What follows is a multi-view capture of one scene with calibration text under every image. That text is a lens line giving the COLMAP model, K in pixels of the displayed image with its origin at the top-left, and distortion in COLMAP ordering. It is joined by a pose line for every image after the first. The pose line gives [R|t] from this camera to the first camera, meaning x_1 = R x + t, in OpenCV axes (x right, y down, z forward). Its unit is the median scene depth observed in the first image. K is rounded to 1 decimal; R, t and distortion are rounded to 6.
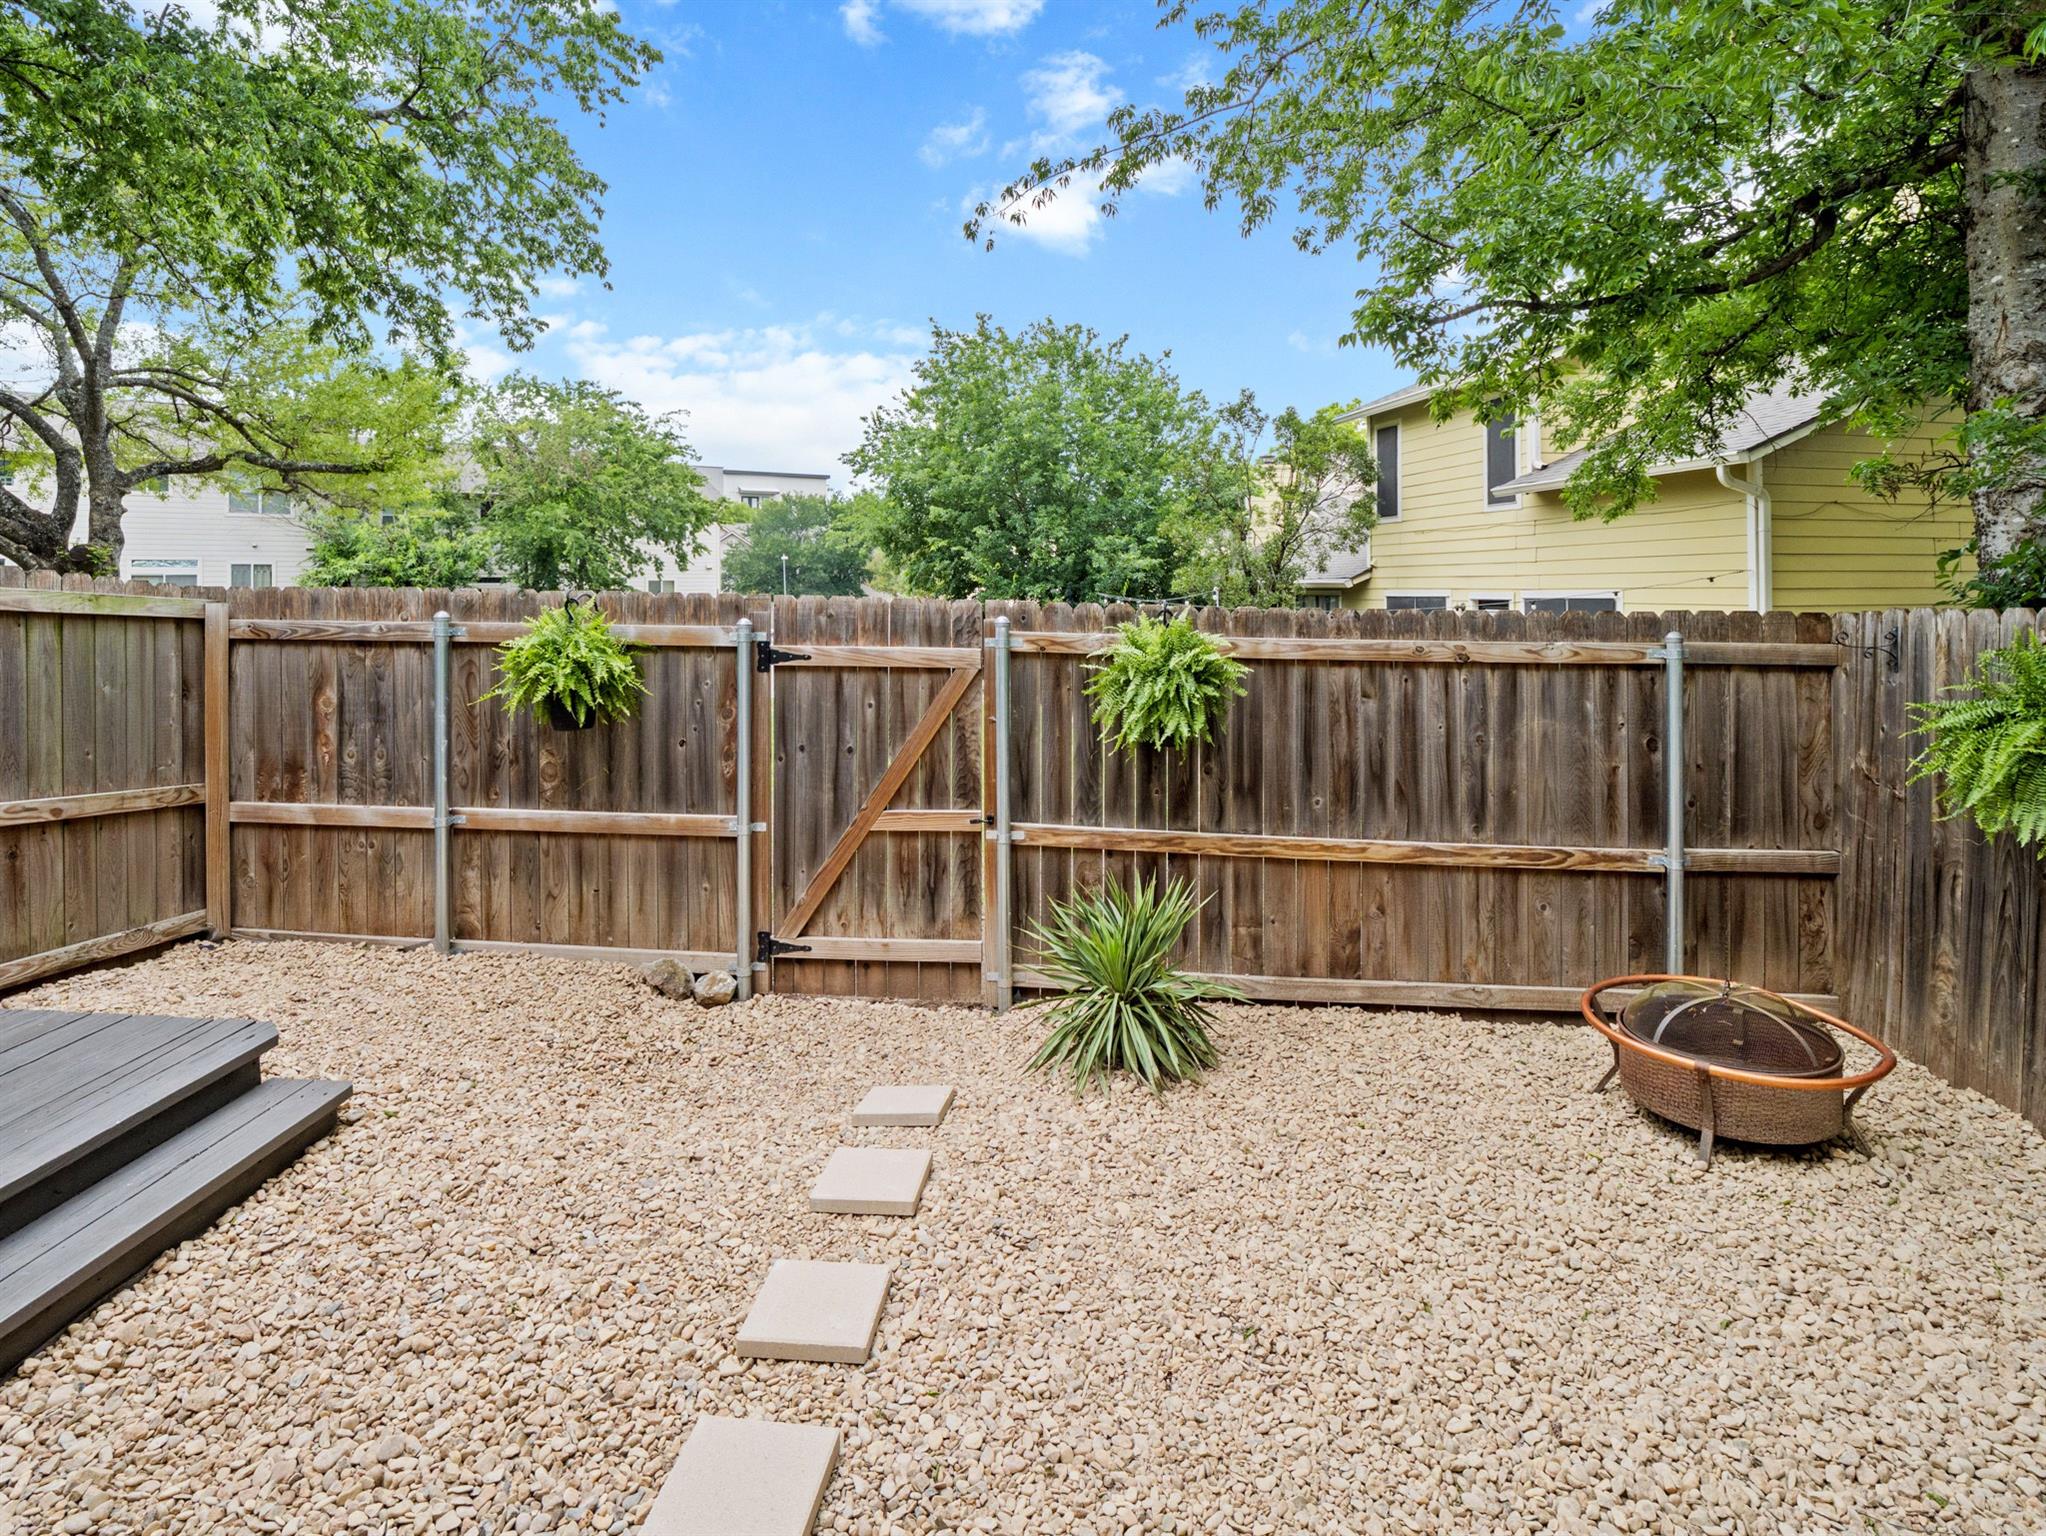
lens RADIAL K [[1027.8, 0, 1026.7], [0, 1027.8, 584.4], [0, 0, 1]] dist [-0.016405, -0.000662]
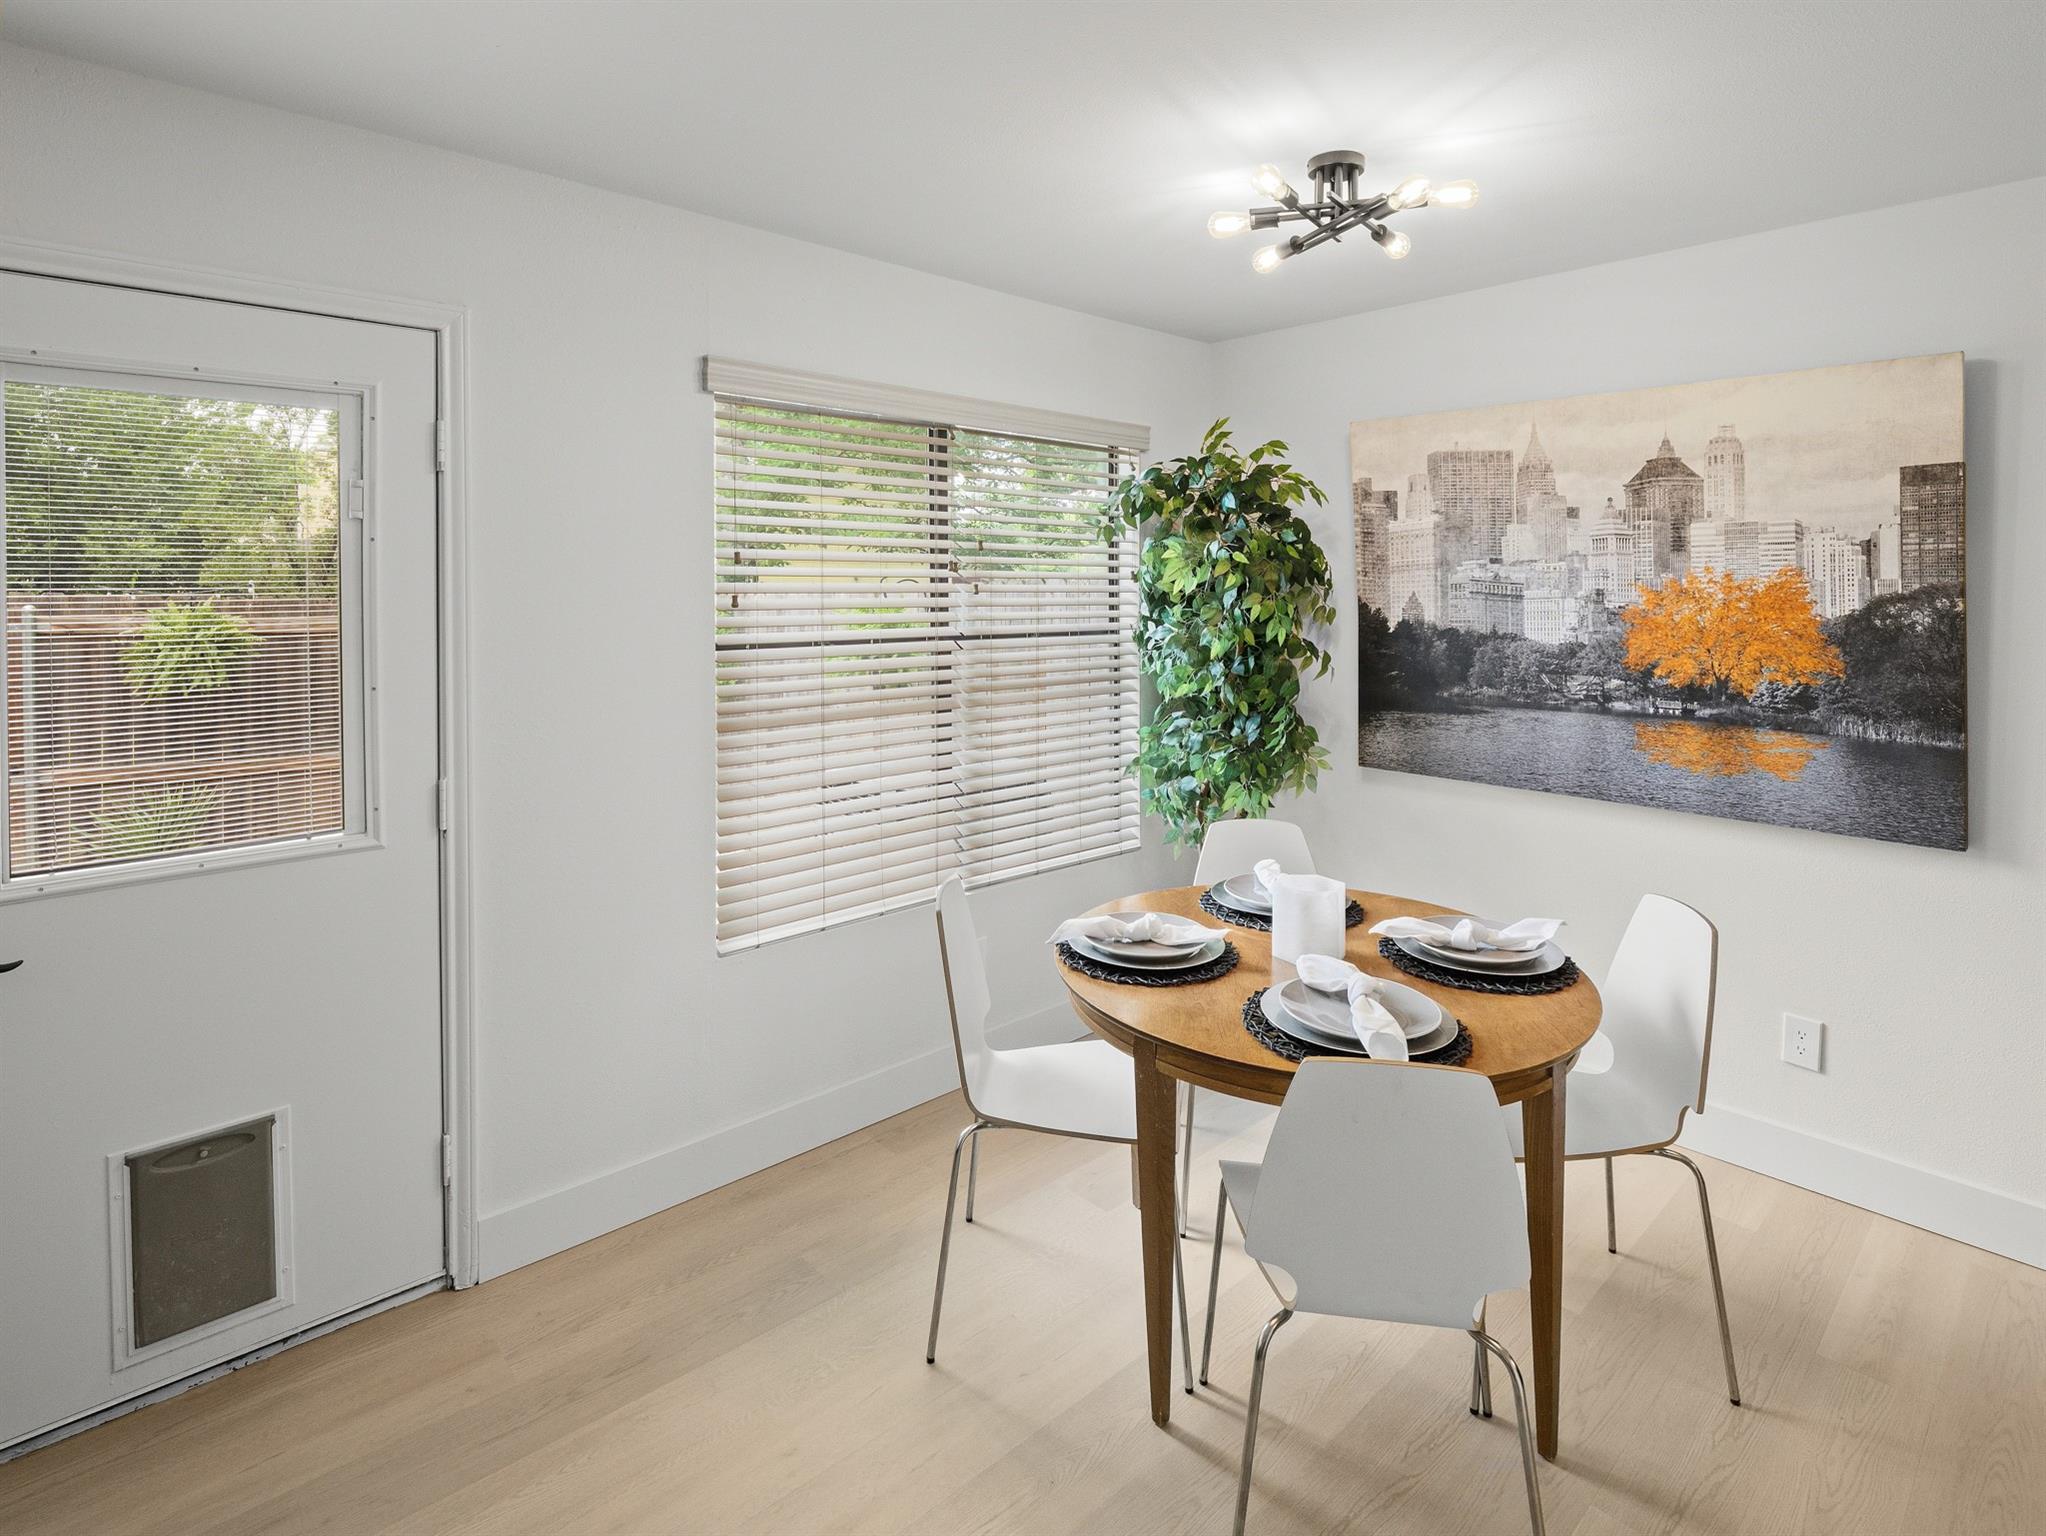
lens RADIAL K [[1027.8, 0, 1026.7], [0, 1027.8, 584.4], [0, 0, 1]] dist [-0.016405, -0.000662]
pose [[0.679647, -0.000343, 0.733539, -0.098461], [-0.005611, 0.999968, 0.005667, -0.008716], [-0.733518, -0.007967, 0.679624, -0.712617]]
